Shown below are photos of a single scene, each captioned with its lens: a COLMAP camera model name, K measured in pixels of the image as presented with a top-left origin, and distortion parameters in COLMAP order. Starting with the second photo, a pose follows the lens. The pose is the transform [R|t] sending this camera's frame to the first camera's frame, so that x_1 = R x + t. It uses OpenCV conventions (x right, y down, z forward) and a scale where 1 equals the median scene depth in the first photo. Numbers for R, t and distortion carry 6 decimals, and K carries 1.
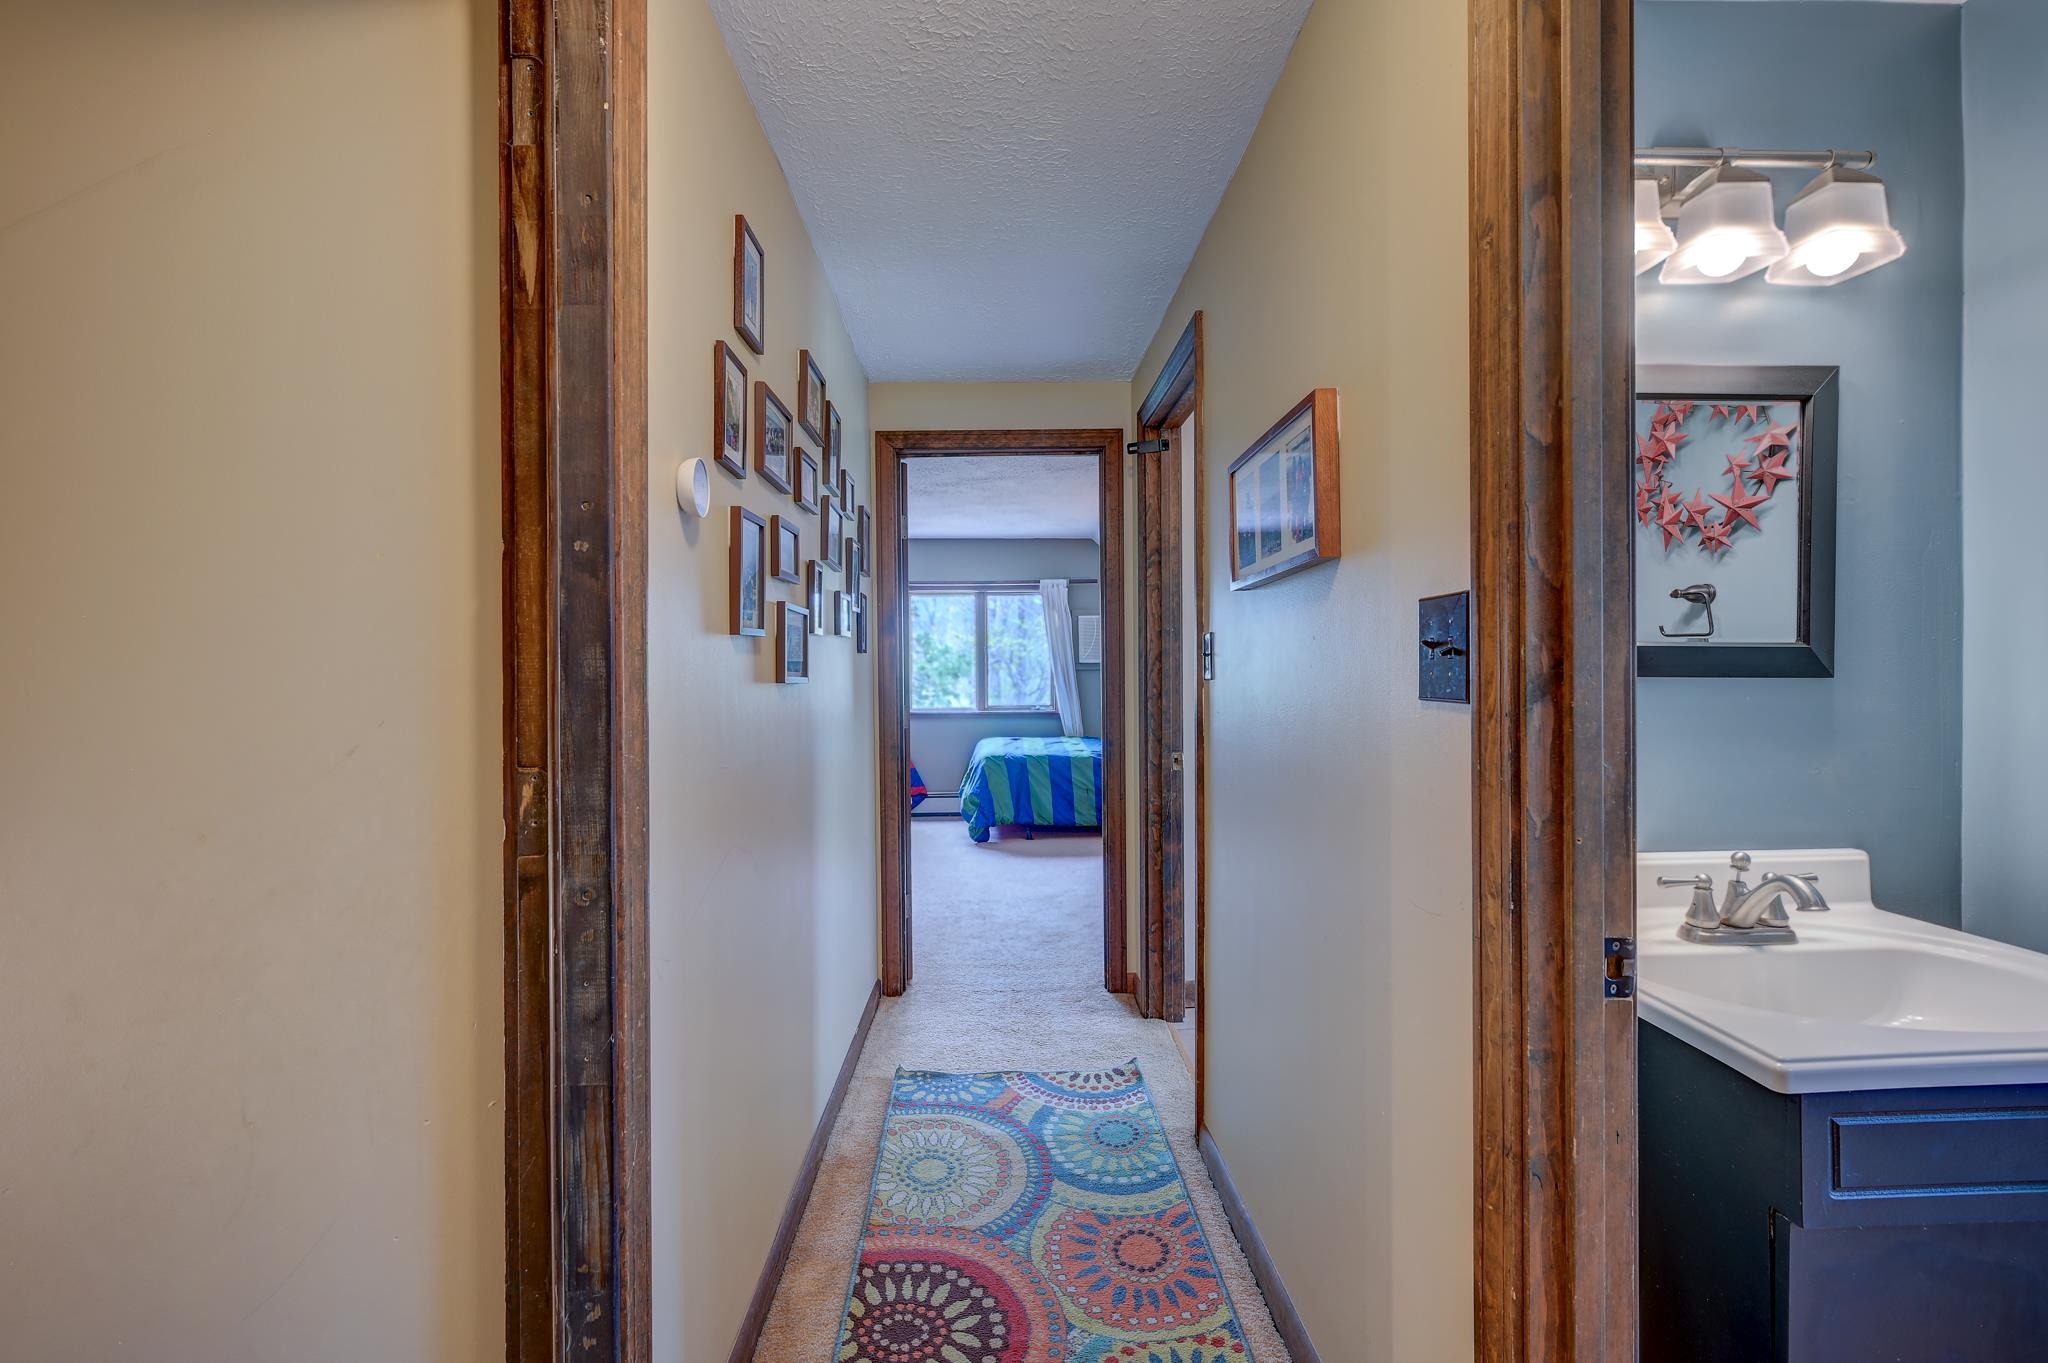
lens RADIAL K [[910.4, 0, 1026.7], [0, 910.4, 677.3], [0, 0, 1]] dist [-0.001992, 0.000100]
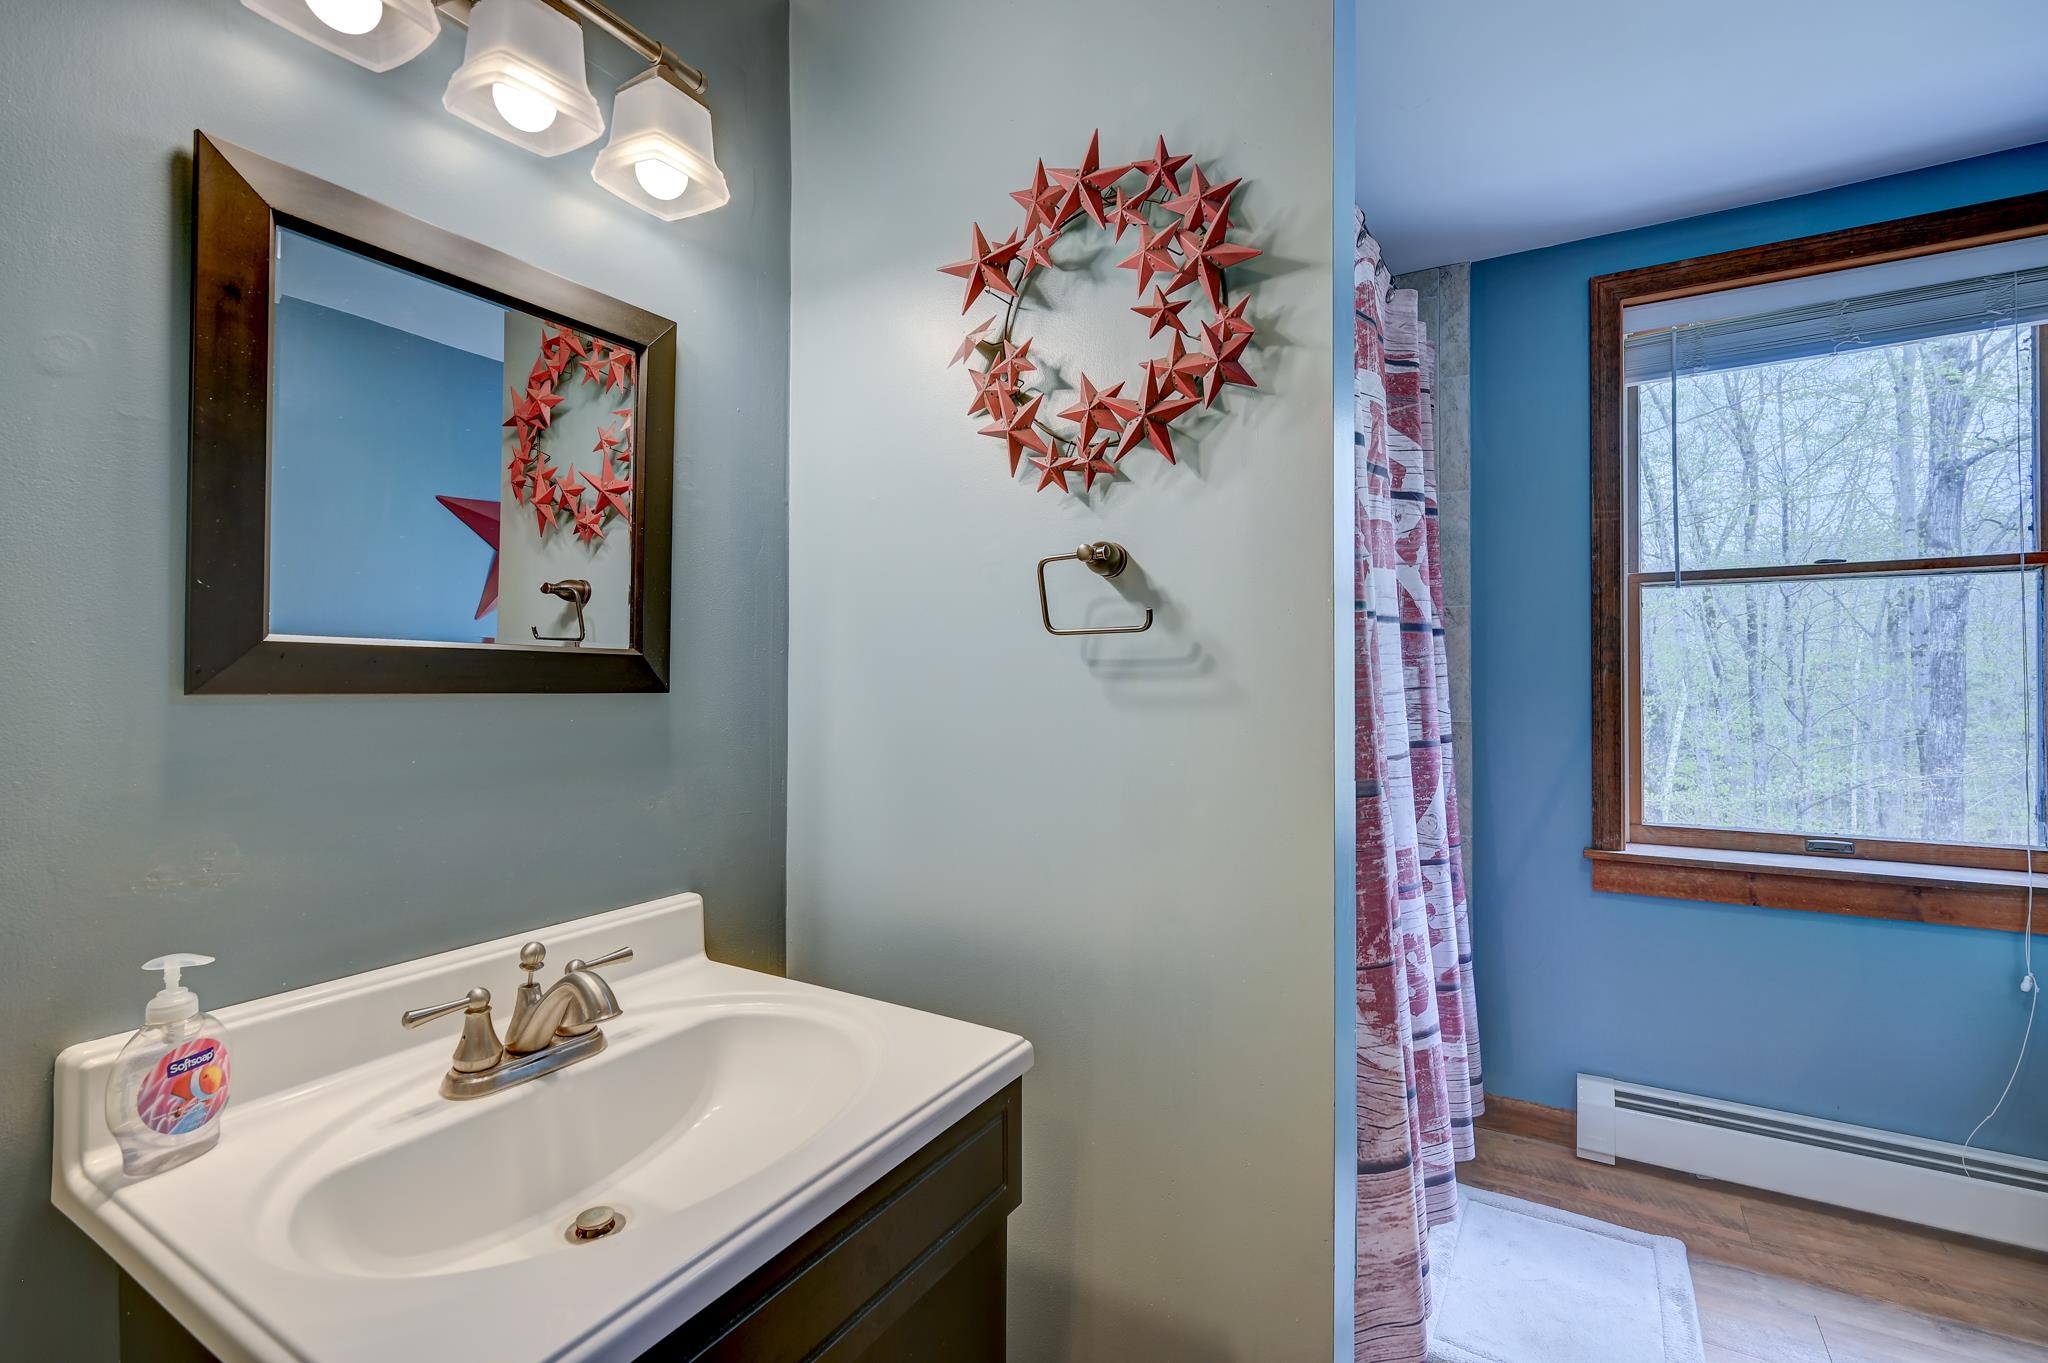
lens RADIAL K [[910.4, 0, 1026.7], [0, 910.4, 677.3], [0, 0, 1]] dist [-0.001992, 0.000100]
pose [[0.543276, 0.008107, 0.839515, 0.364949], [0.001359, 0.999944, -0.010535, -0.004057], [-0.839553, 0.006865, 0.543234, 0.271042]]
